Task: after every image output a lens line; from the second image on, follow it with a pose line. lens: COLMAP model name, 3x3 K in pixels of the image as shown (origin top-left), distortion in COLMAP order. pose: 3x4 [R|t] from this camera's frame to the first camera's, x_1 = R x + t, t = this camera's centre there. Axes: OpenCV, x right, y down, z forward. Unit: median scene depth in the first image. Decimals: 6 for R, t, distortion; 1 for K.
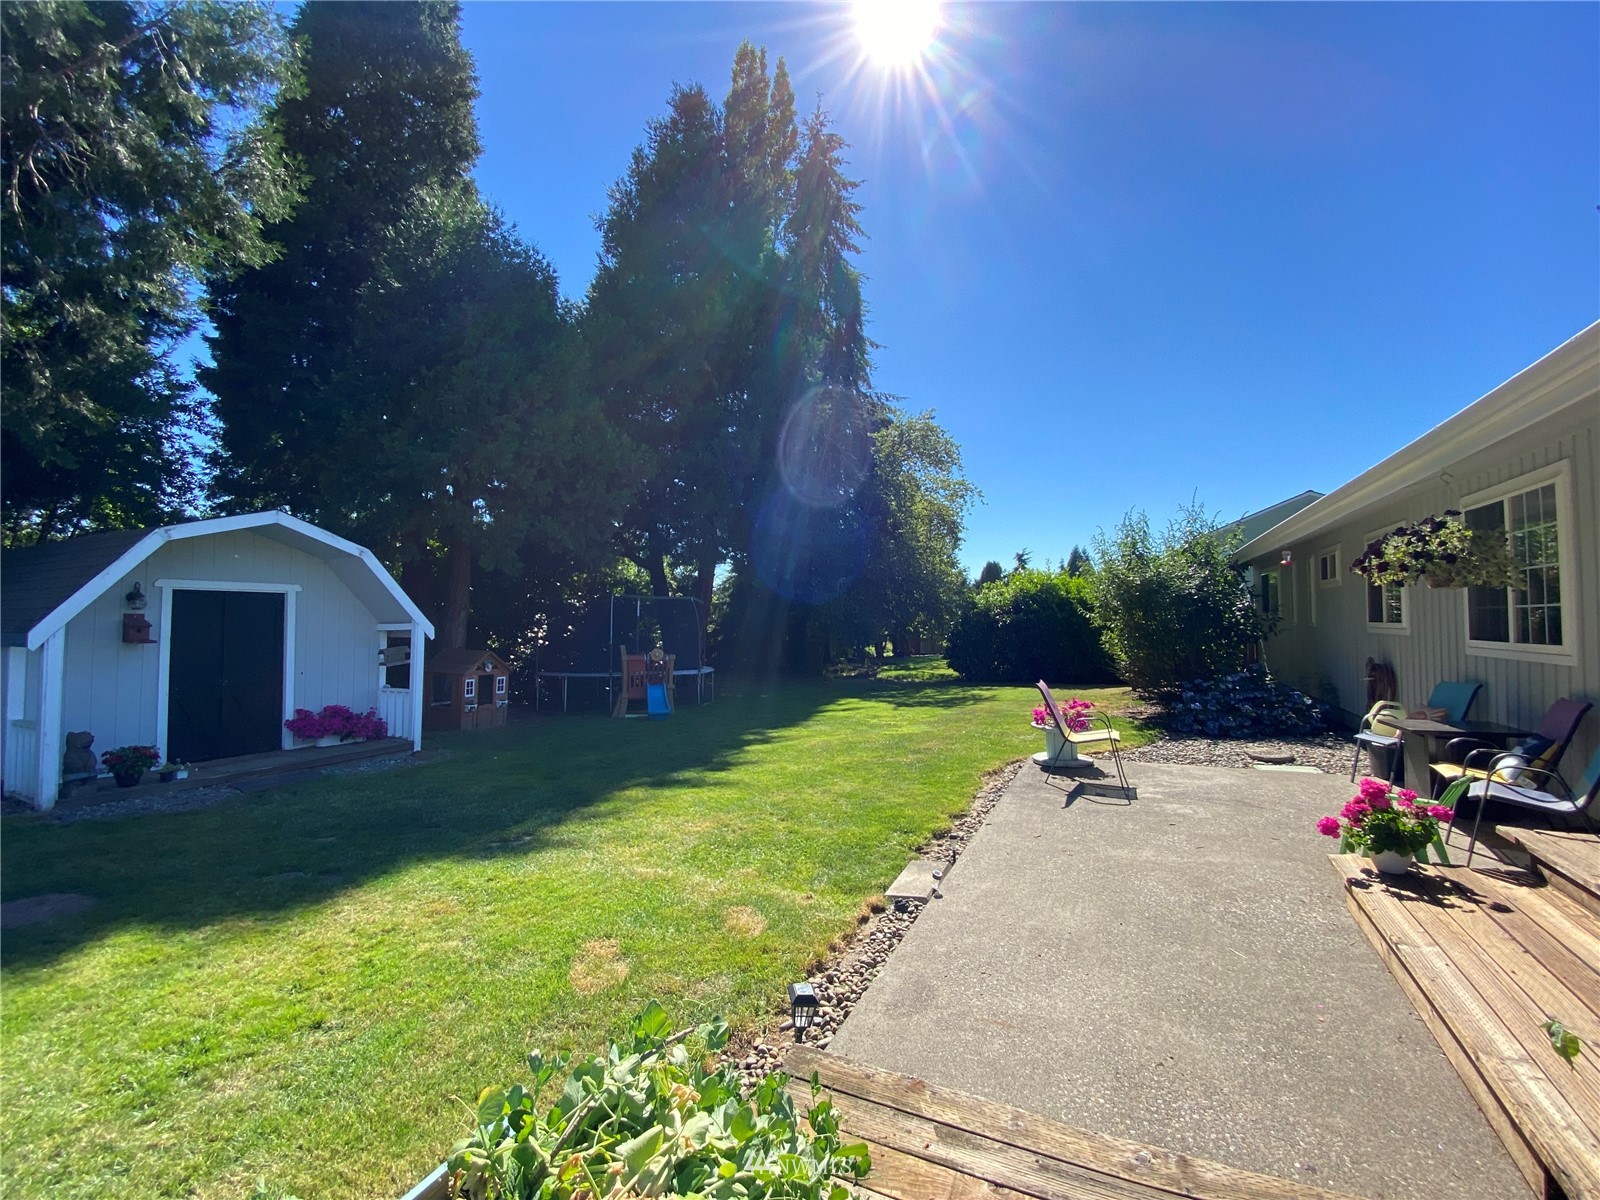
lens RADIAL K [[649.8, 0, 800.0], [0, 649.8, 600.0], [0, 0, 1]] dist [0.035914, -0.028770]
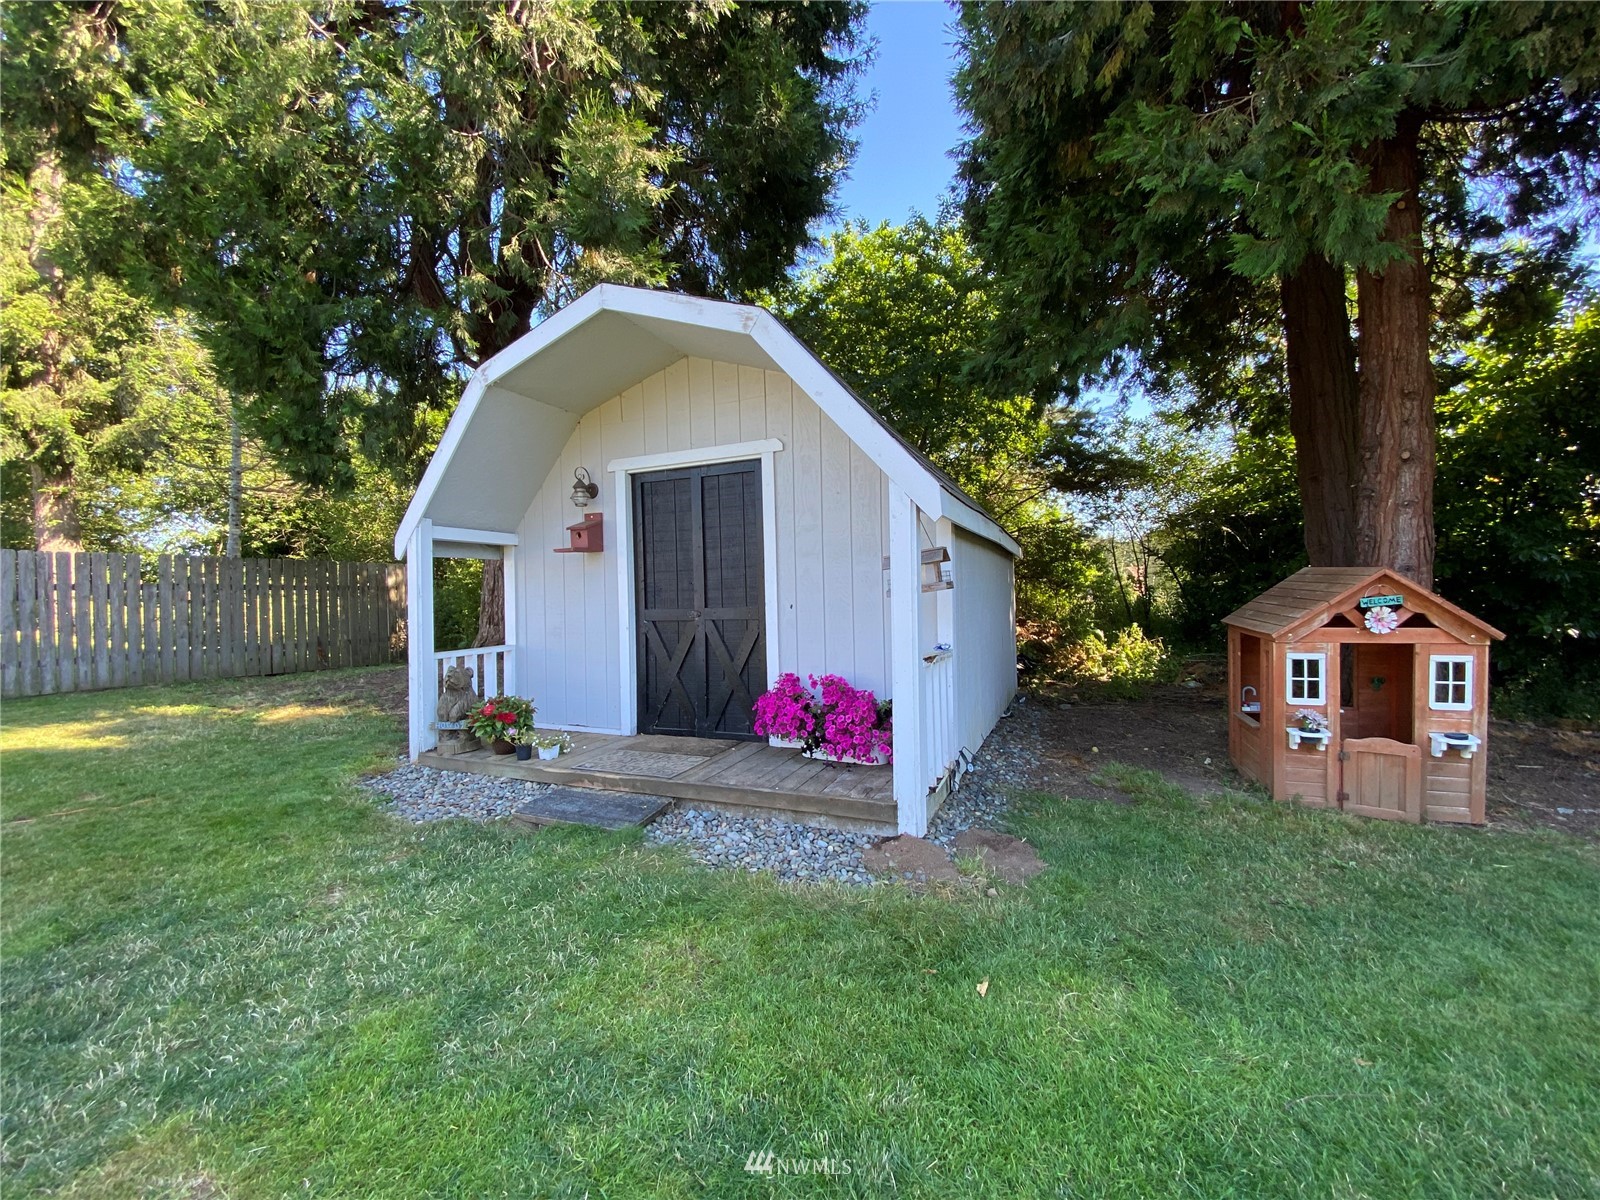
lens RADIAL K [[649.8, 0, 800.0], [0, 649.8, 600.0], [0, 0, 1]] dist [0.035914, -0.028770]
pose [[0.030748, 0.004113, -0.999519, -0.155645], [0.063259, 0.997979, 0.006052, 0.065535], [0.997523, -0.063415, 0.030426, 0.630788]]
